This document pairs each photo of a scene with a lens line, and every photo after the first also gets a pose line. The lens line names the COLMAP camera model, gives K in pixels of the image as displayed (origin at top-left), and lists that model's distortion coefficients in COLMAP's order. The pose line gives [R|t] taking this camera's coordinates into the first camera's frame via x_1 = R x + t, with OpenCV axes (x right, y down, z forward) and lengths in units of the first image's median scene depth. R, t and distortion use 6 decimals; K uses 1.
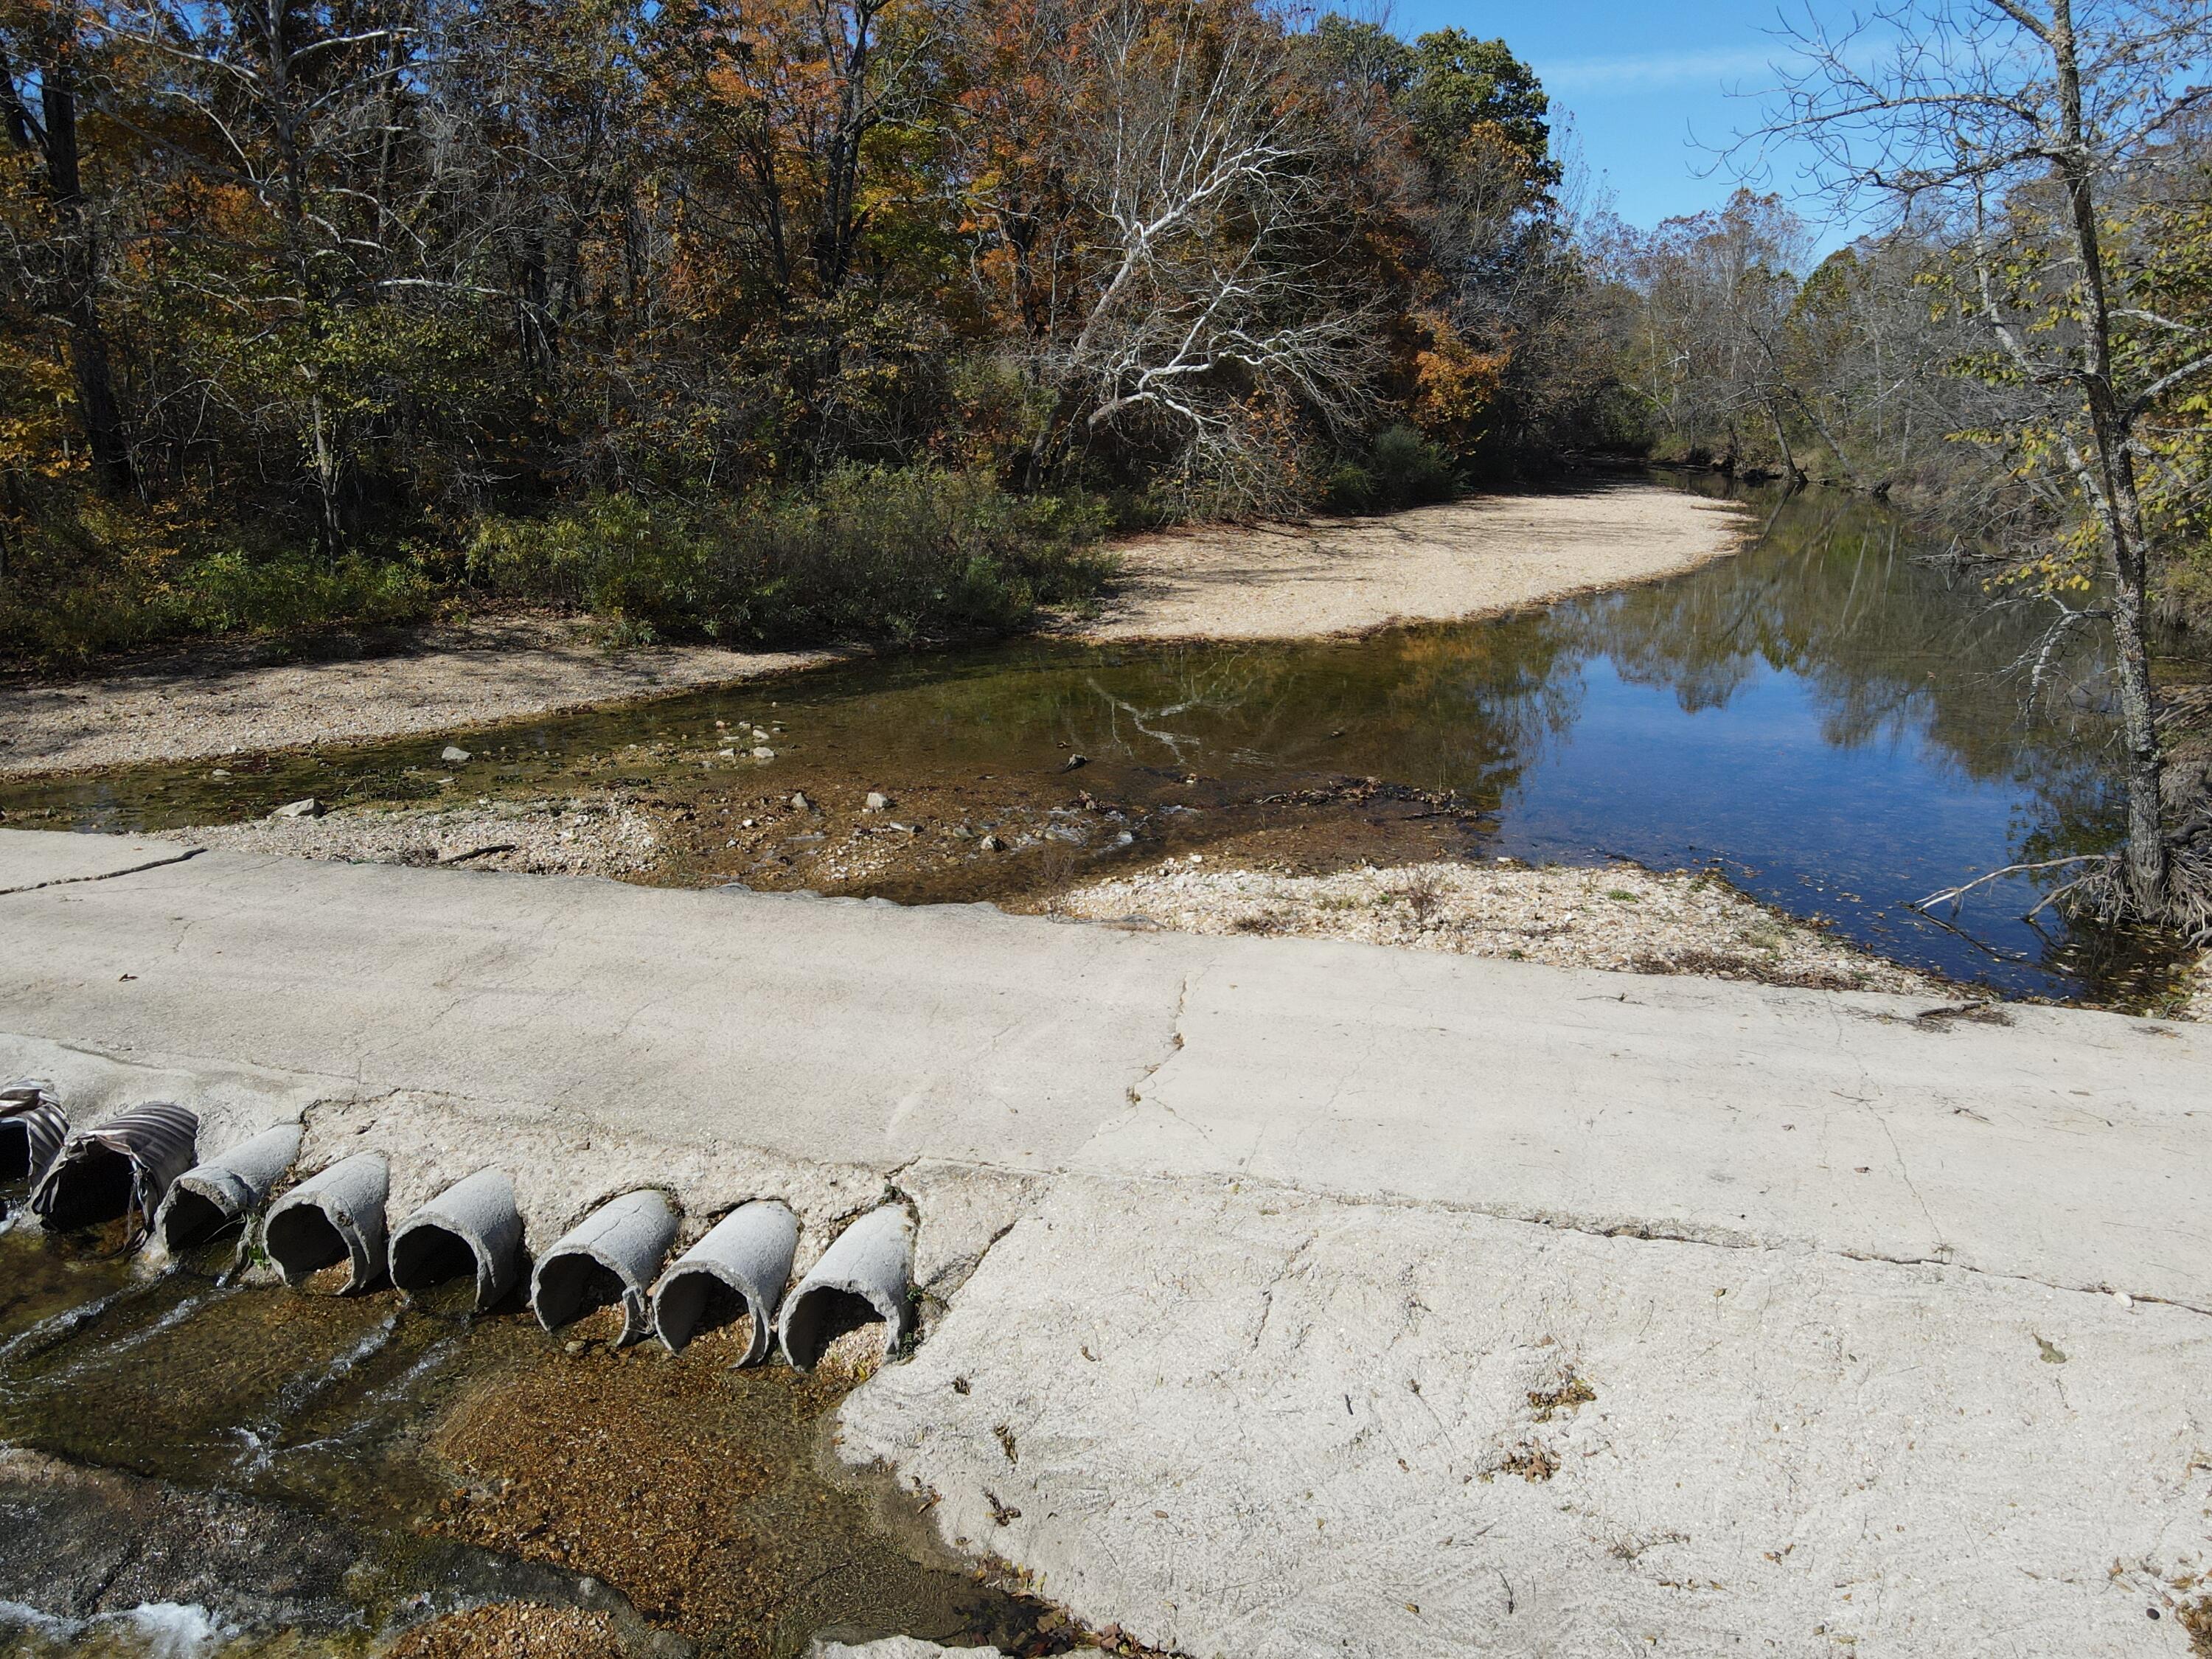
lens RADIAL K [[1521.7, 0, 1106.0], [0, 1521.7, 829.5], [0, 0, 1]] dist [-0.025245, 0.006779]
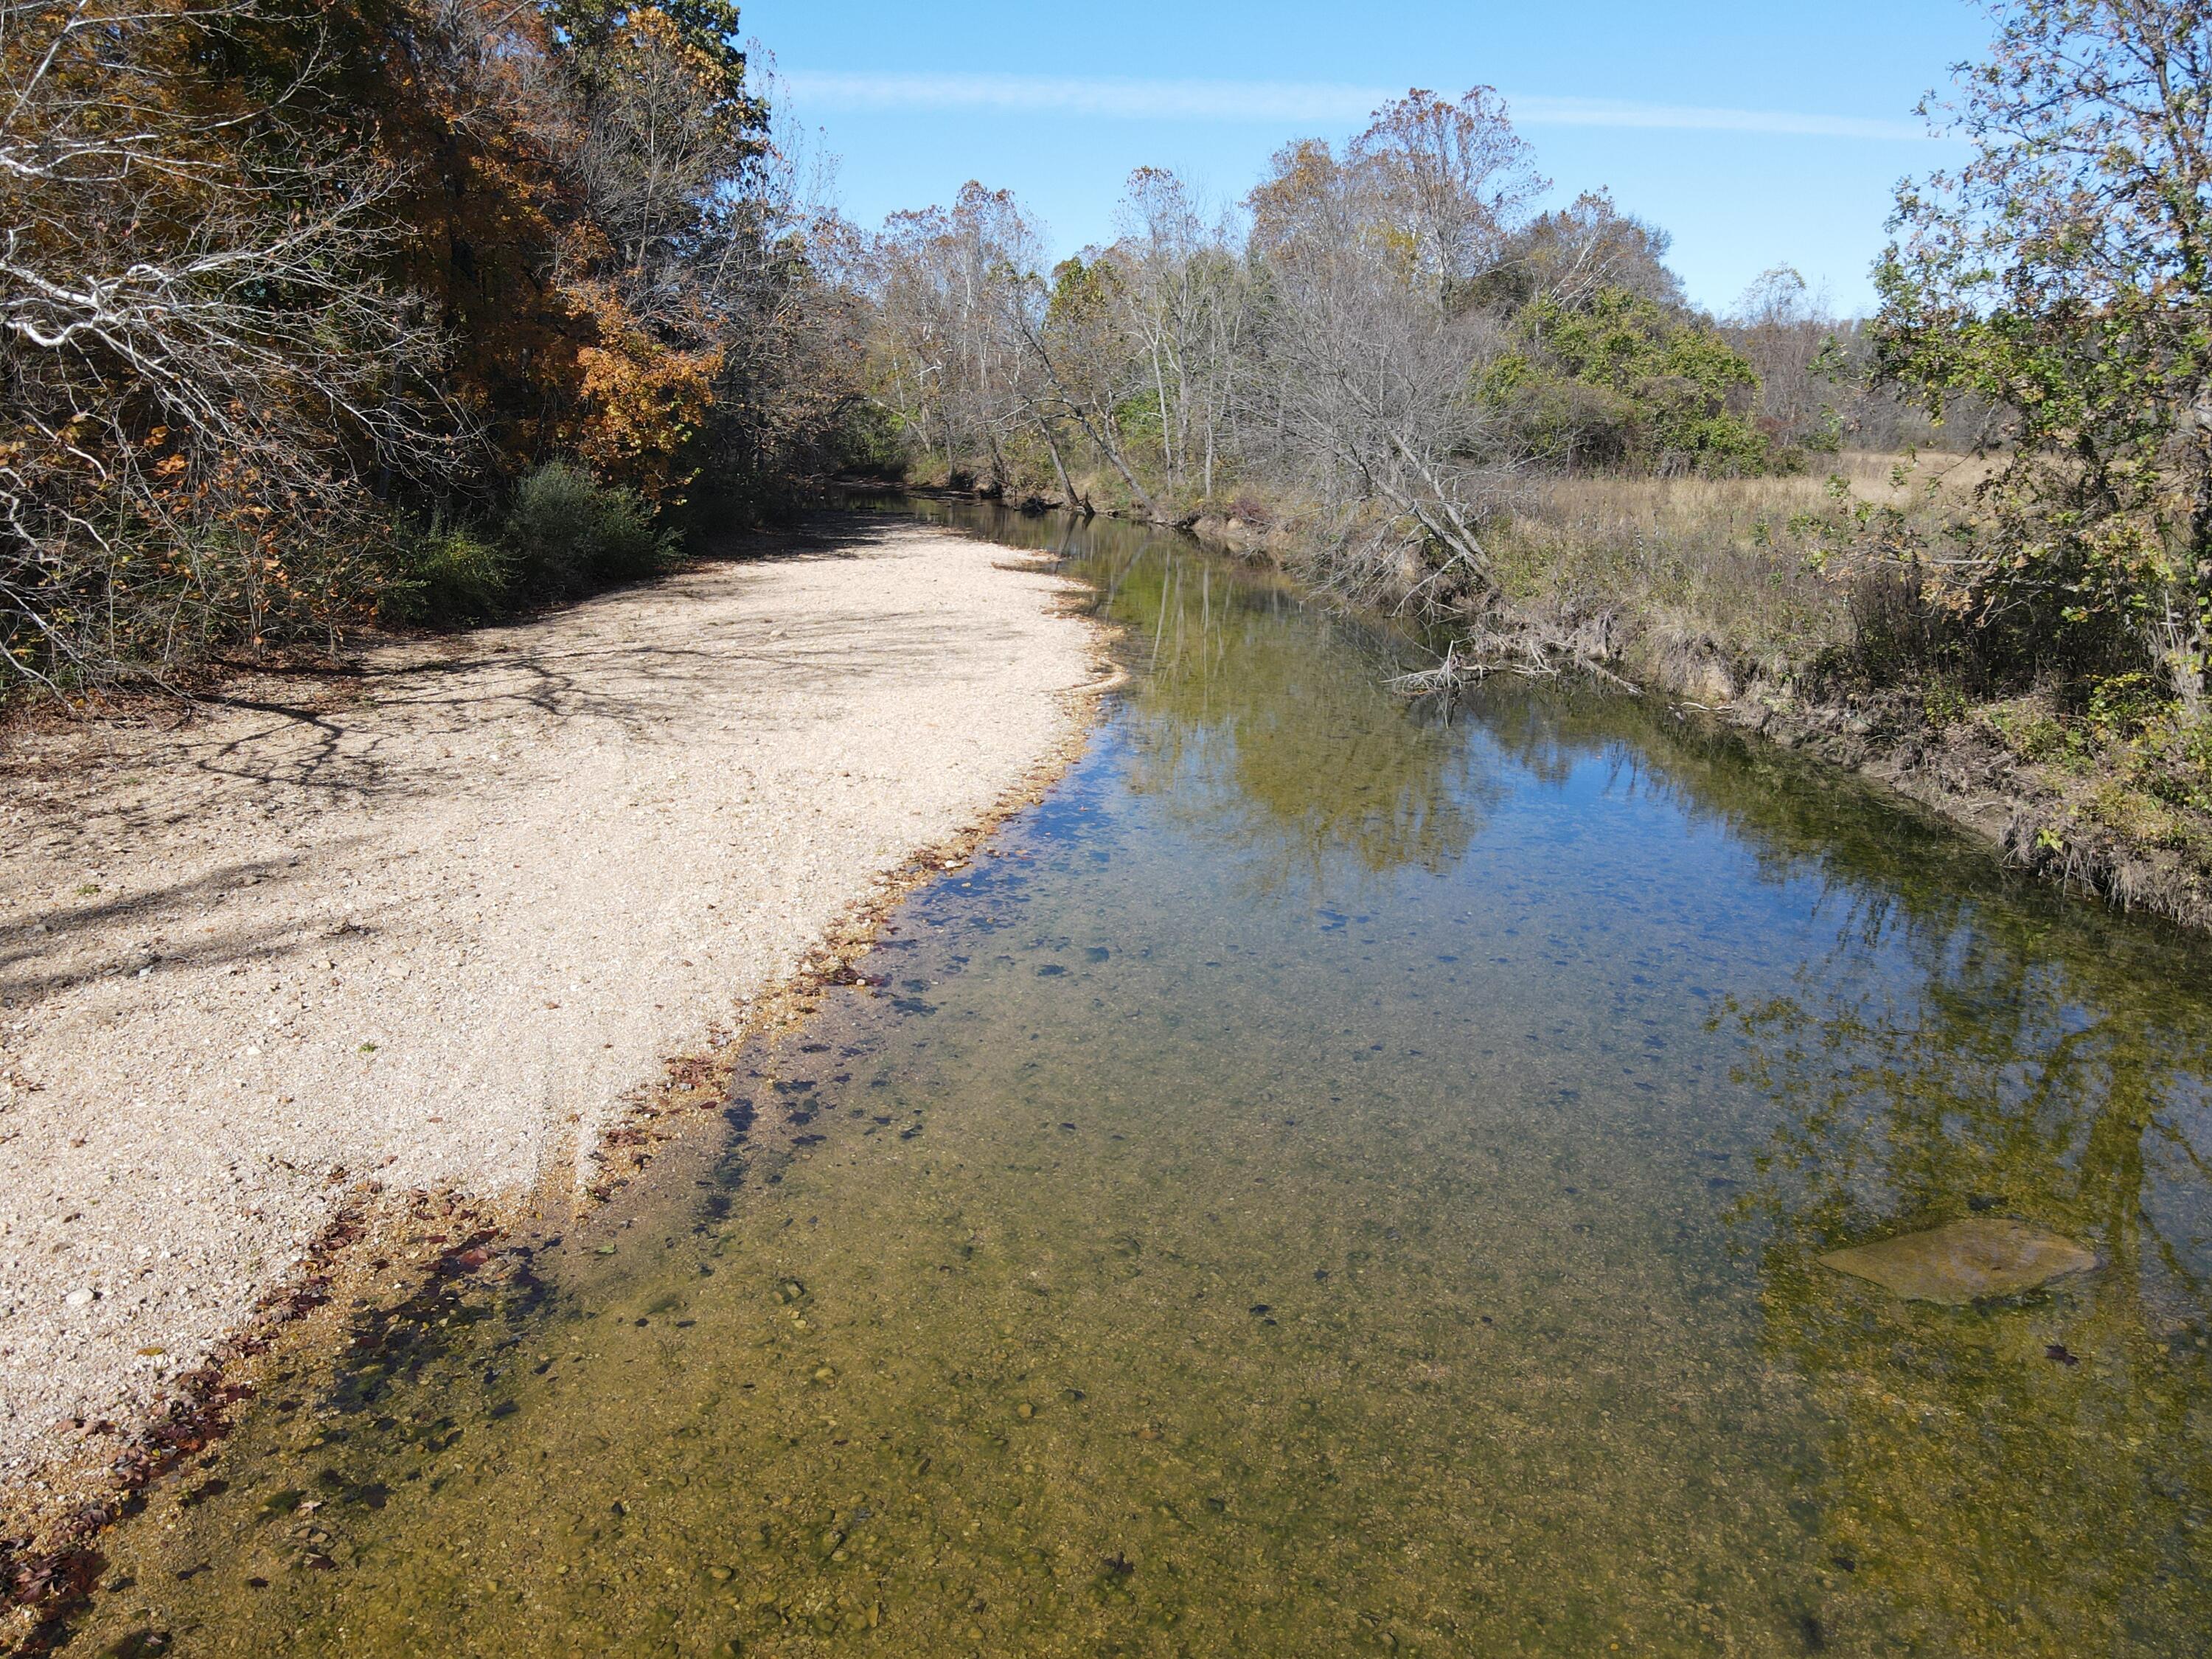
lens RADIAL K [[1521.7, 0, 1106.0], [0, 1521.7, 829.5], [0, 0, 1]] dist [-0.025245, 0.006779]
pose [[0.889259, -0.115267, 0.442642, 0.092402], [0.119184, 0.992689, 0.019065, -0.092852], [-0.441604, 0.035802, 0.896496, 0.316831]]
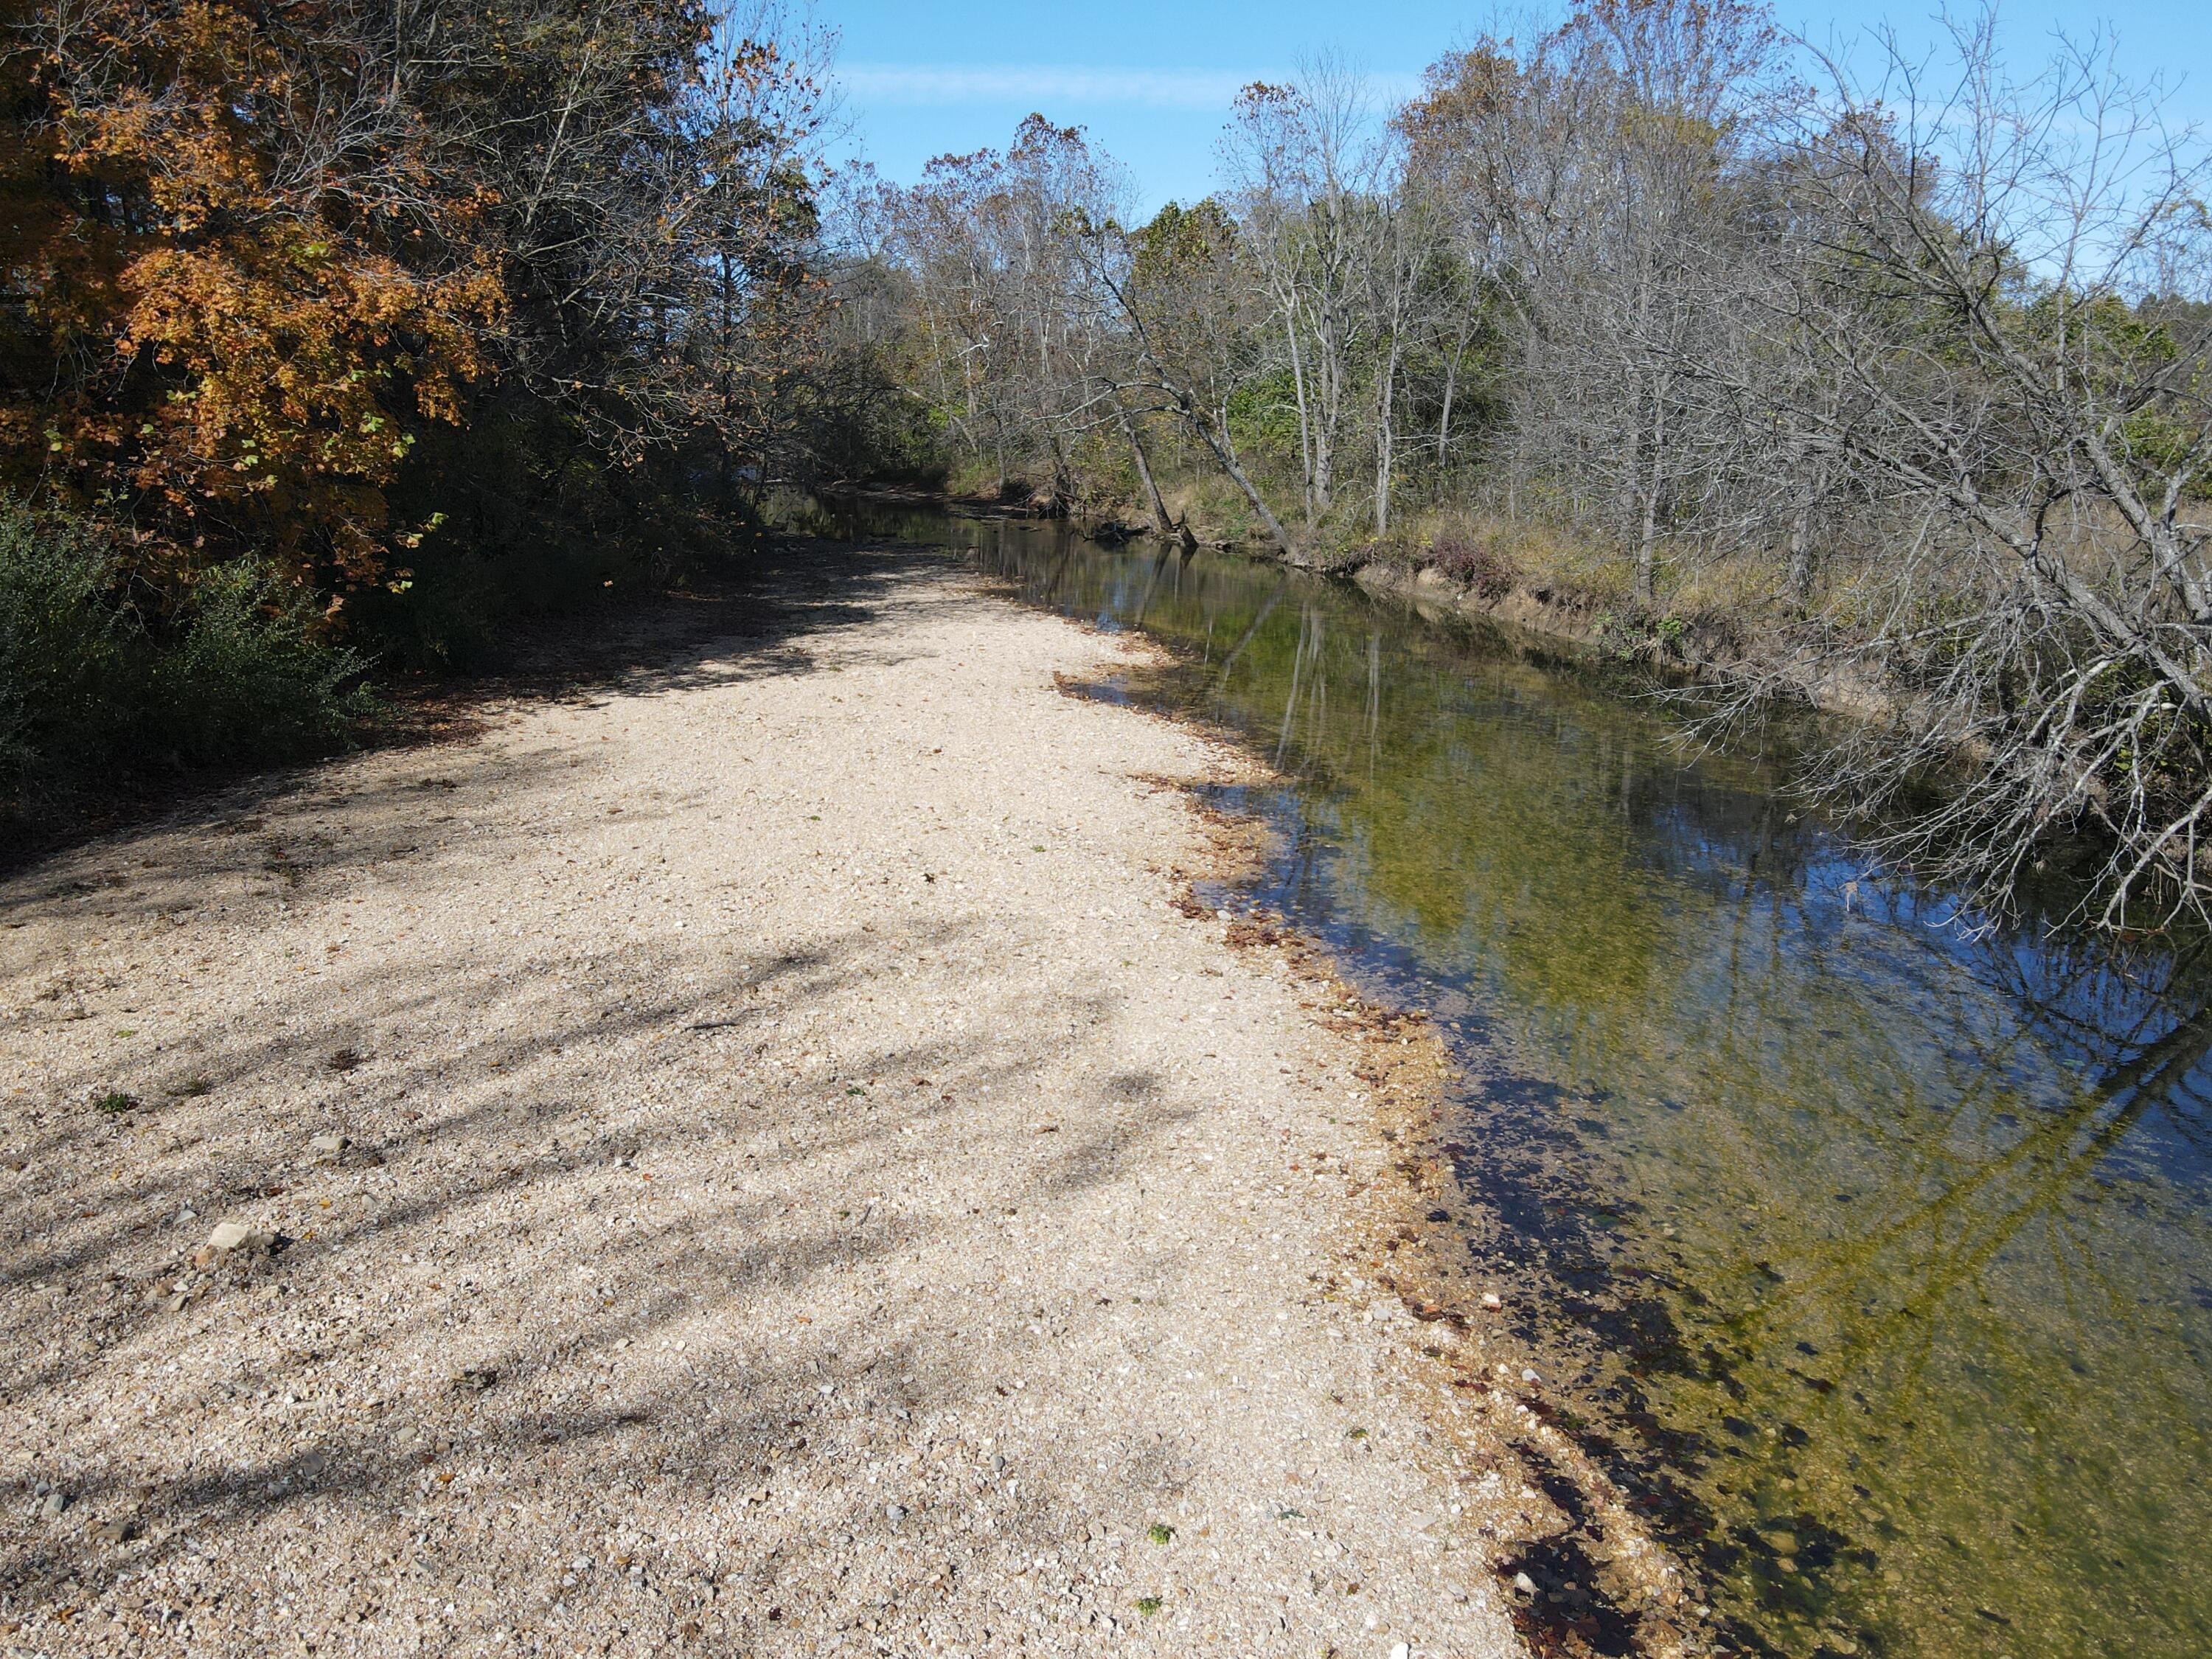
lens RADIAL K [[1534.5, 0, 1106.0], [0, 1534.5, 829.5], [0, 0, 1]] dist [-0.002677, 0.000610]
pose [[0.906522, -0.104704, 0.408968, 0.224801], [0.107985, 0.994037, 0.015134, -0.177245], [-0.408114, 0.030443, 0.912423, 0.619413]]
